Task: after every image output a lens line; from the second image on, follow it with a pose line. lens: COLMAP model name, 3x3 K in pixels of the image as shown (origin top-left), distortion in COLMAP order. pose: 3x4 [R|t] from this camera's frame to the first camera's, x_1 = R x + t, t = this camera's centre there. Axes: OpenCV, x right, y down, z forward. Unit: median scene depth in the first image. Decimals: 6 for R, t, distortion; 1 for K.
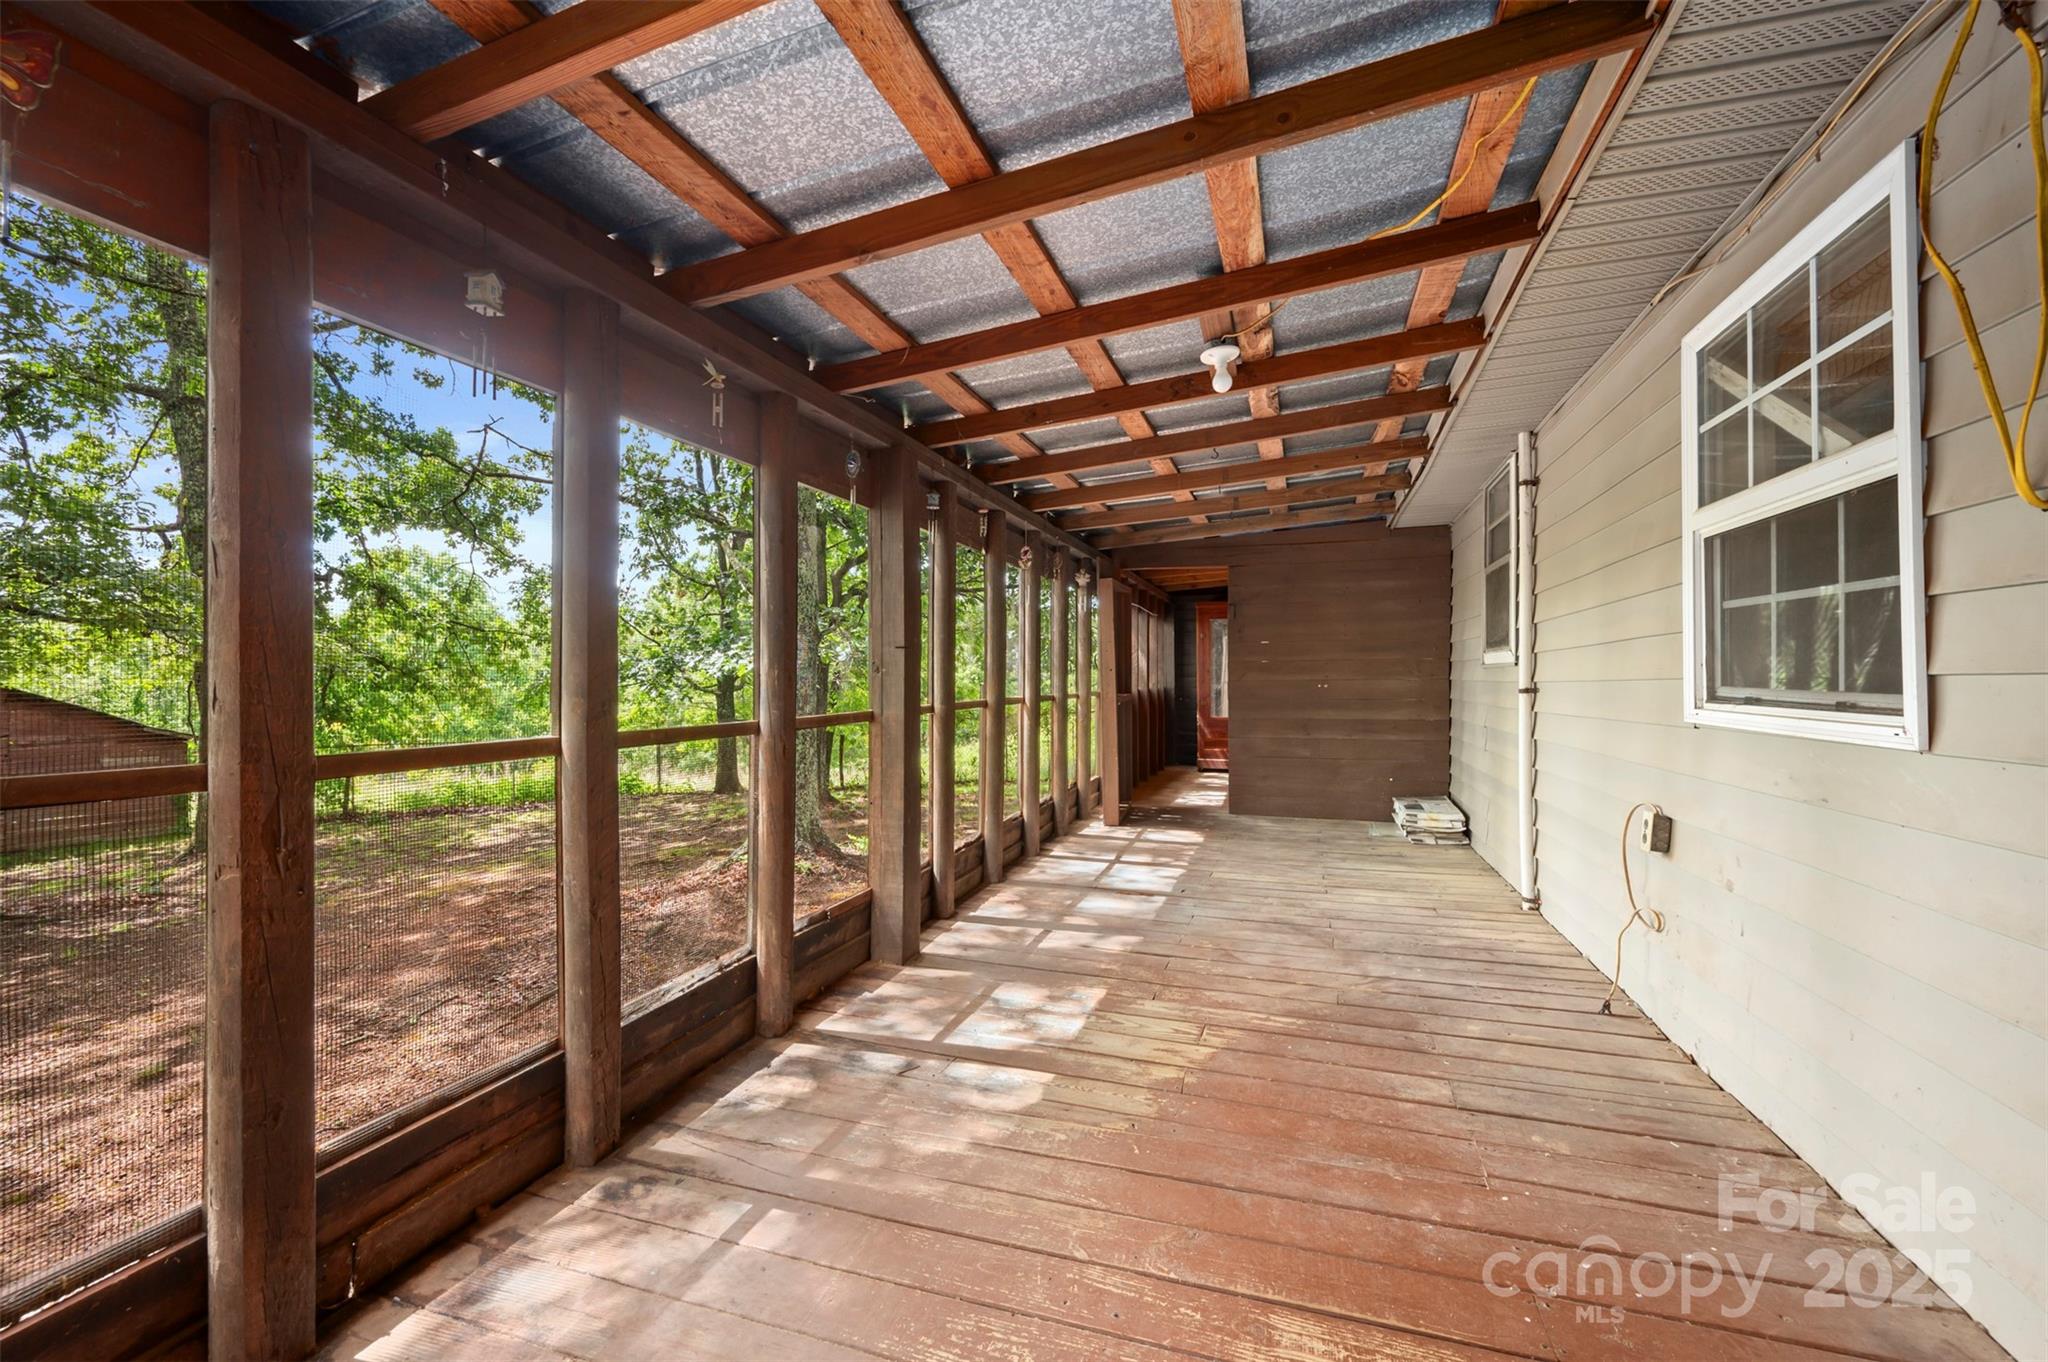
lens RADIAL K [[858.8, 0, 1029.0], [0, 858.8, 674.7], [0, 0, 1]] dist [0.000104, 0.000013]
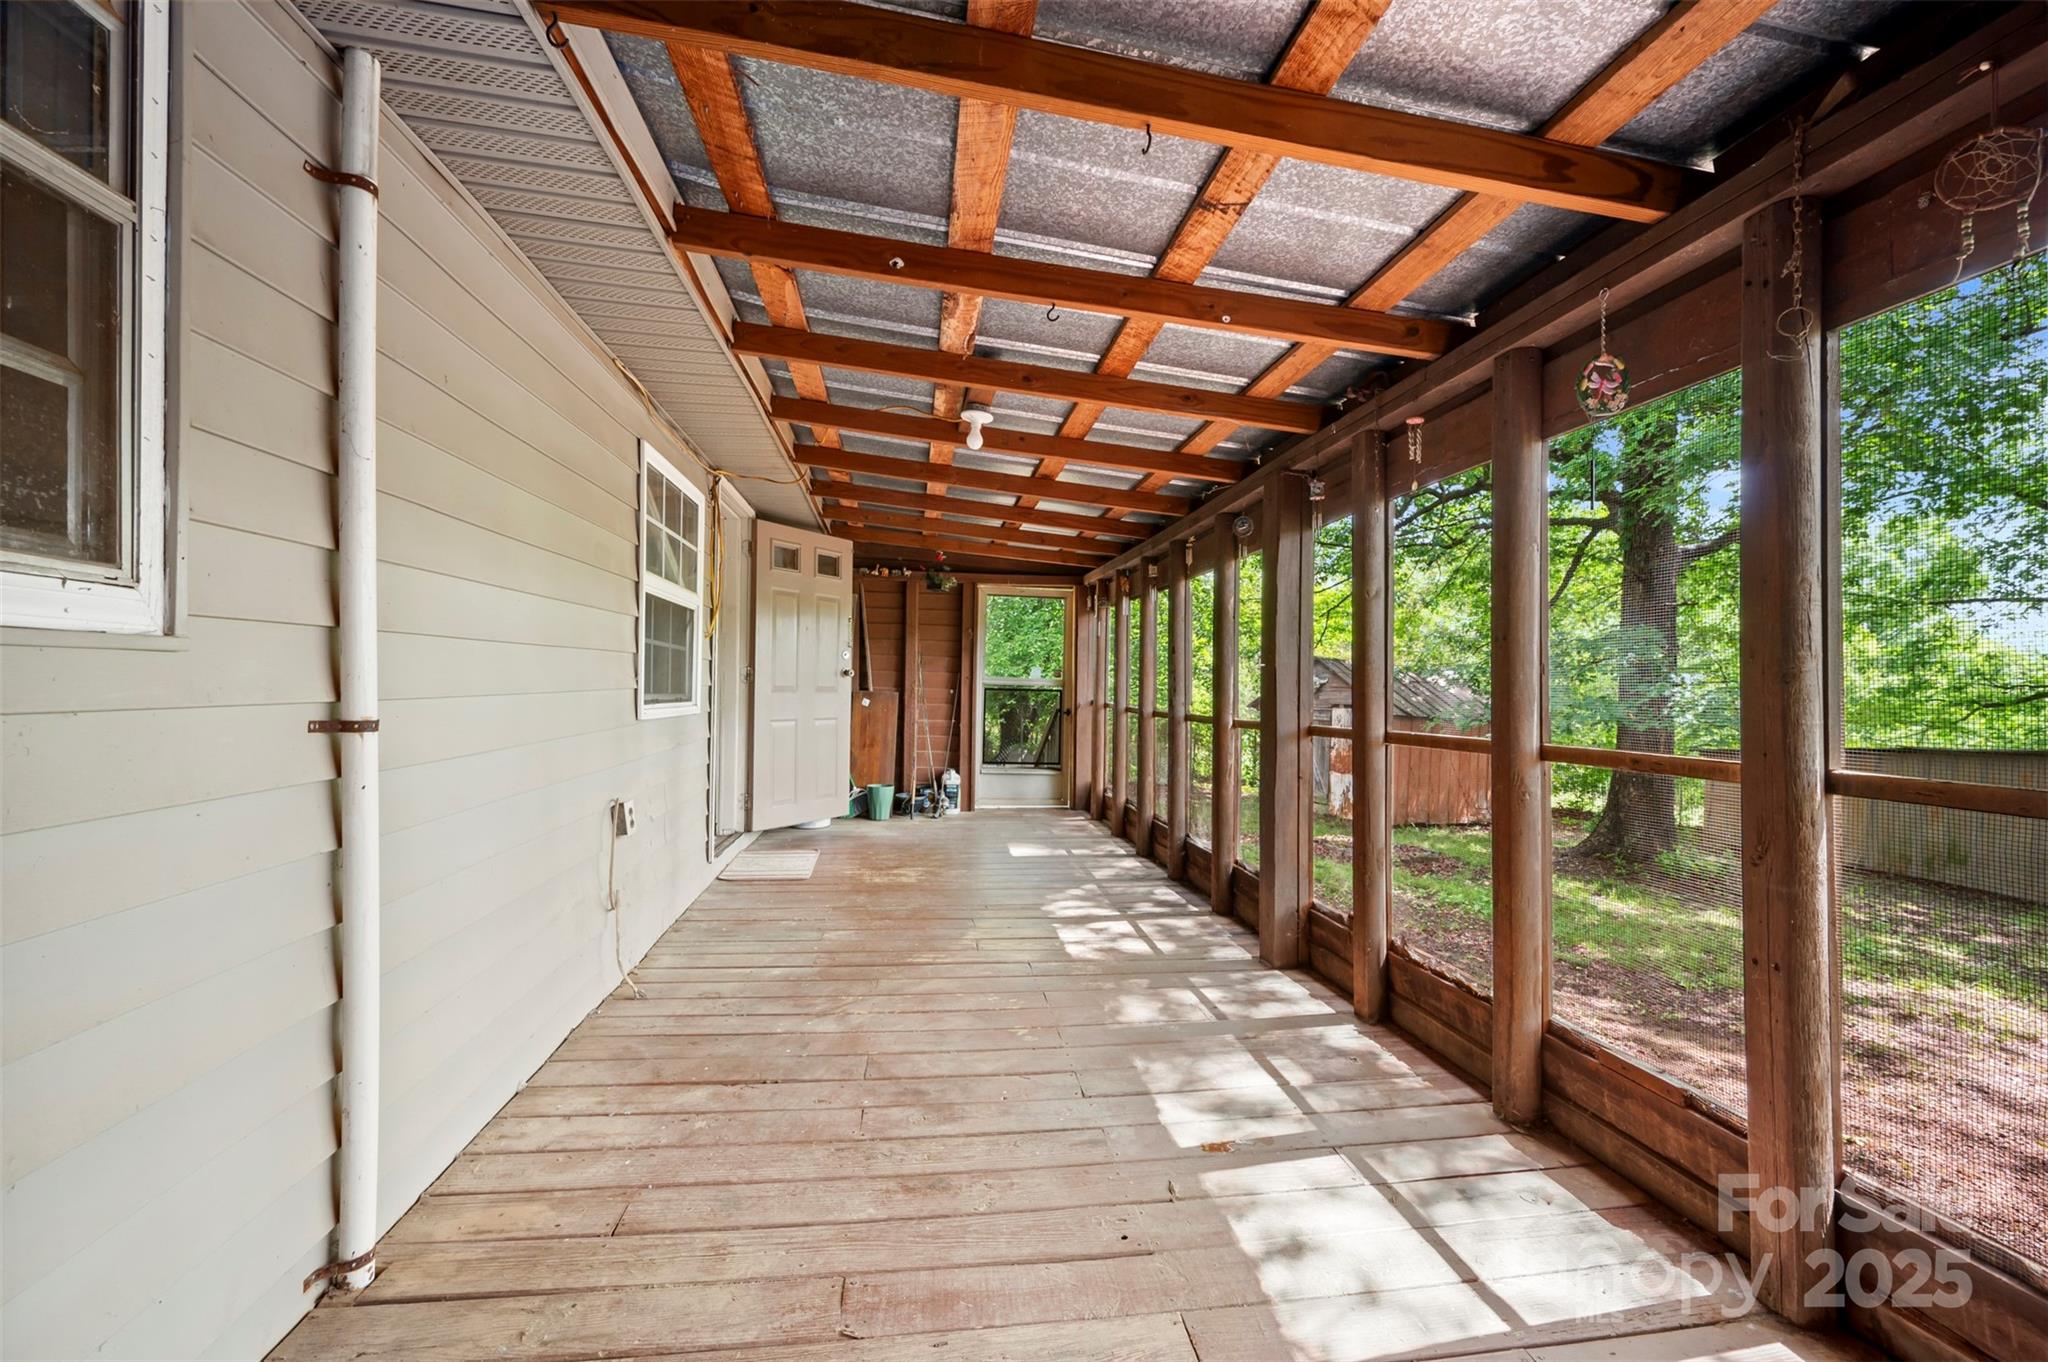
lens RADIAL K [[858.8, 0, 1029.0], [0, 858.8, 674.7], [0, 0, 1]] dist [0.000104, 0.000013]
pose [[-0.904556, -0.002333, -0.426348, 0.677354], [-0.002638, 0.999997, 0.000124, -0.017636], [0.426346, 0.001237, -0.904559, 2.154896]]
